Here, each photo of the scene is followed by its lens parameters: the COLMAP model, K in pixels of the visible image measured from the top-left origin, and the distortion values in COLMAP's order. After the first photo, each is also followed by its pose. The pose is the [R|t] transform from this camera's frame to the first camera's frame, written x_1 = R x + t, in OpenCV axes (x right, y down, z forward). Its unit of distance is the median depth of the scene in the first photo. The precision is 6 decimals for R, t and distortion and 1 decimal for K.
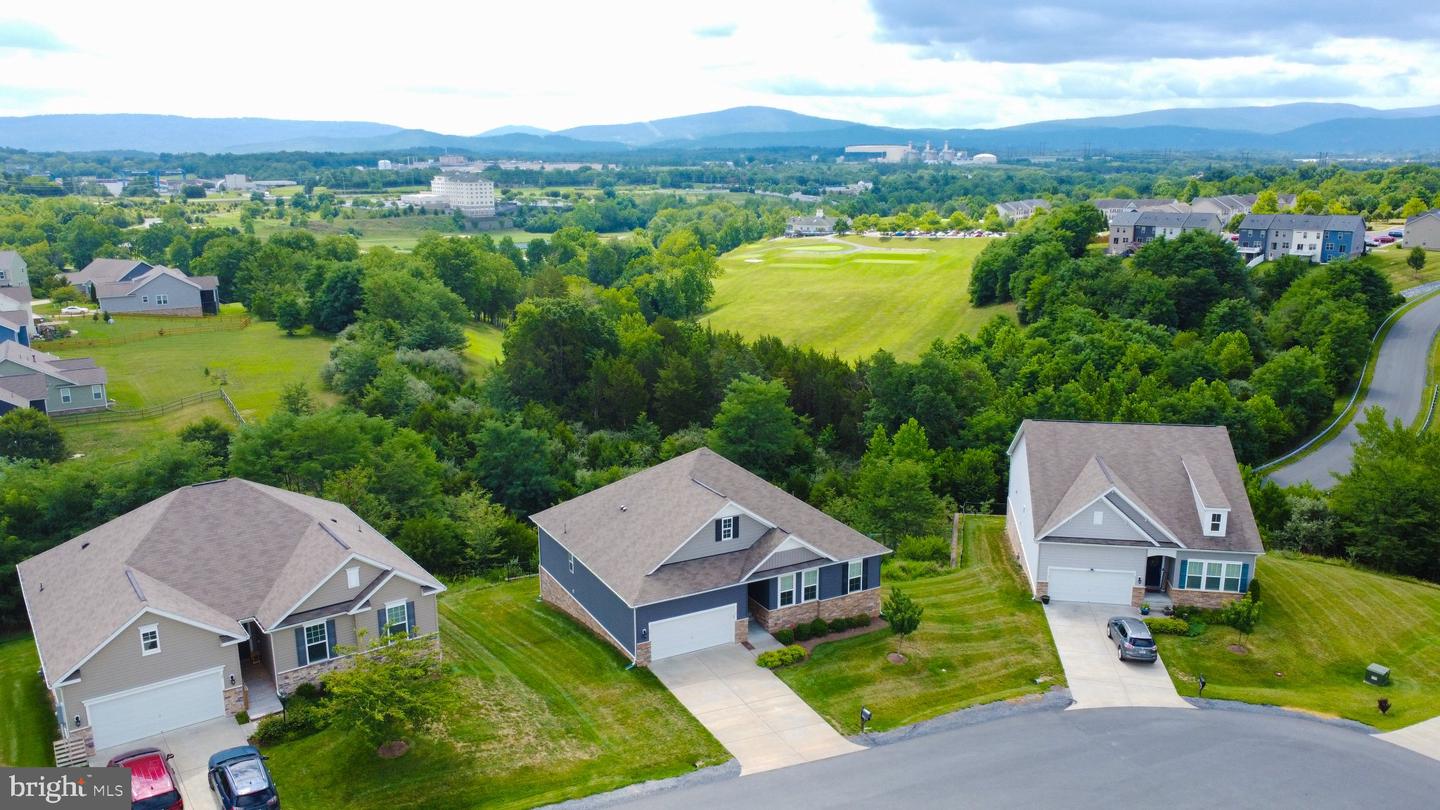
lens RADIAL K [[1095.2, 0, 725.5], [0, 1095.2, 405.2], [0, 0, 1]] dist [0.001865, 0.000361]
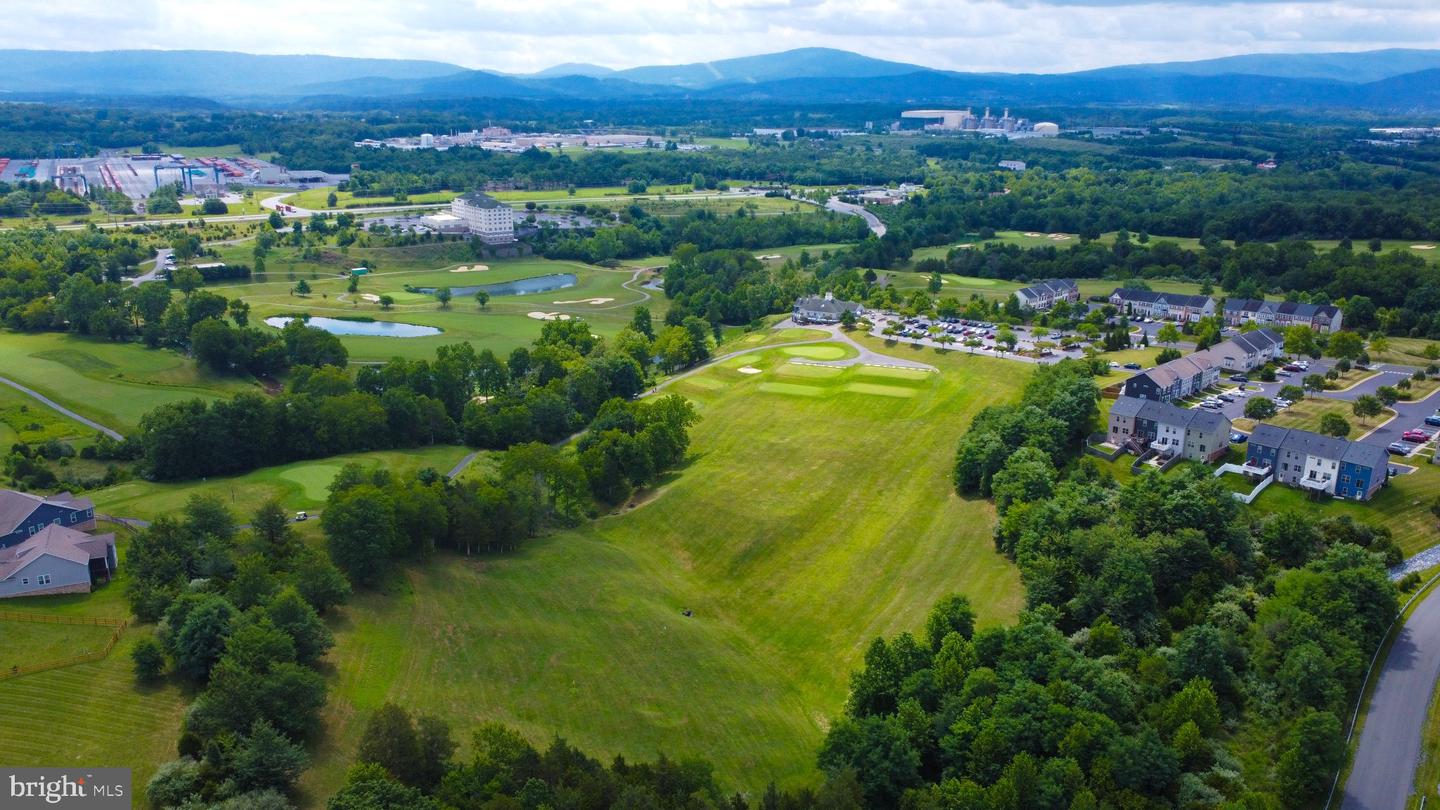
lens RADIAL K [[1095.2, 0, 724.9], [0, 1095.2, 410.0], [0, 0, 1]] dist [0.001865, 0.000361]
pose [[0.998355, 0.026604, -0.050799, 0.175419], [-0.023565, 0.997949, 0.059511, -0.489886], [0.052278, -0.058216, 0.996934, 0.162328]]
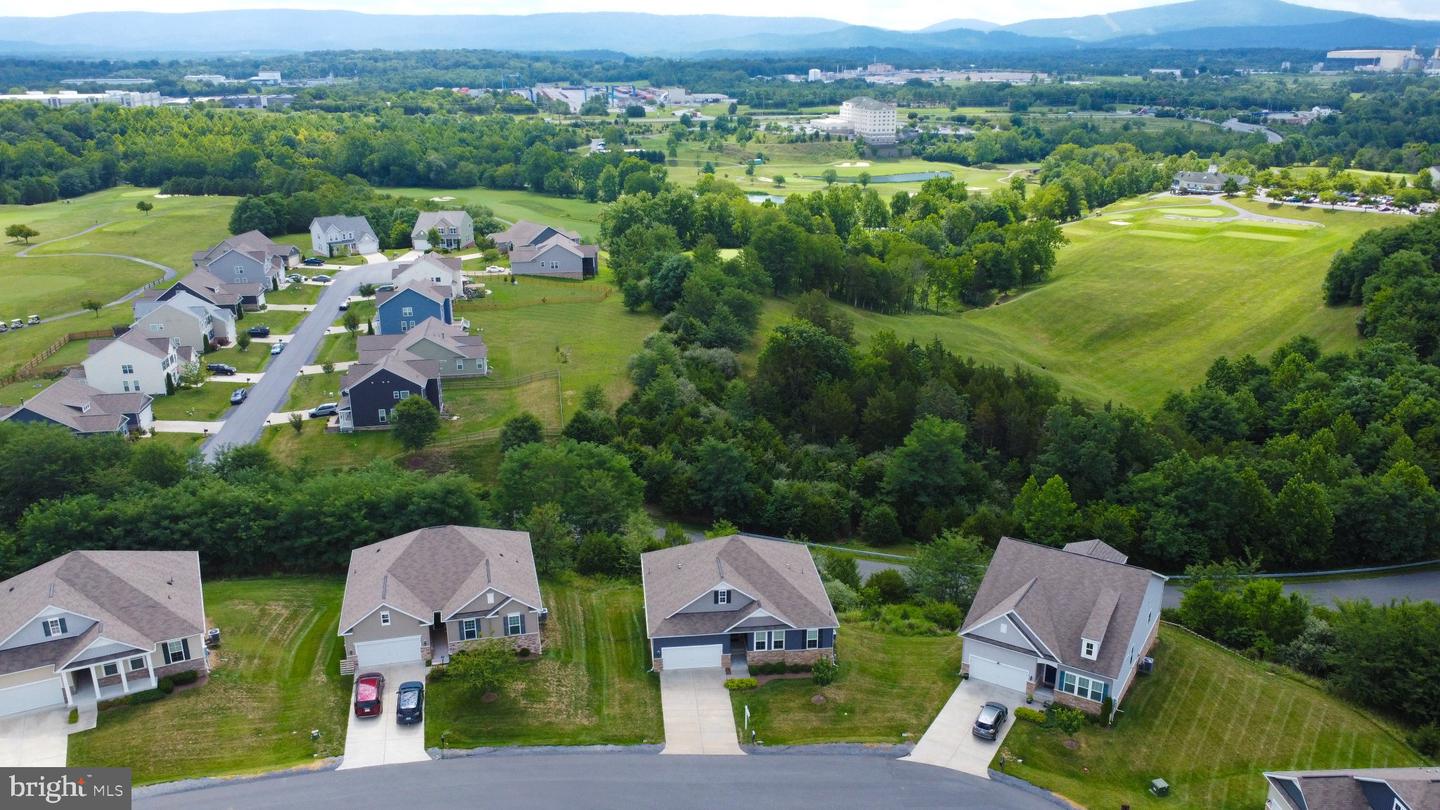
lens RADIAL K [[1095.2, 0, 716.3], [0, 1095.2, 410.5], [0, 0, 1]] dist [0.001865, 0.000361]
pose [[0.923601, 0.122359, -0.363303, 0.222198], [-0.087475, 0.989960, 0.111032, -0.136399], [0.373241, -0.070769, 0.925031, -0.184386]]
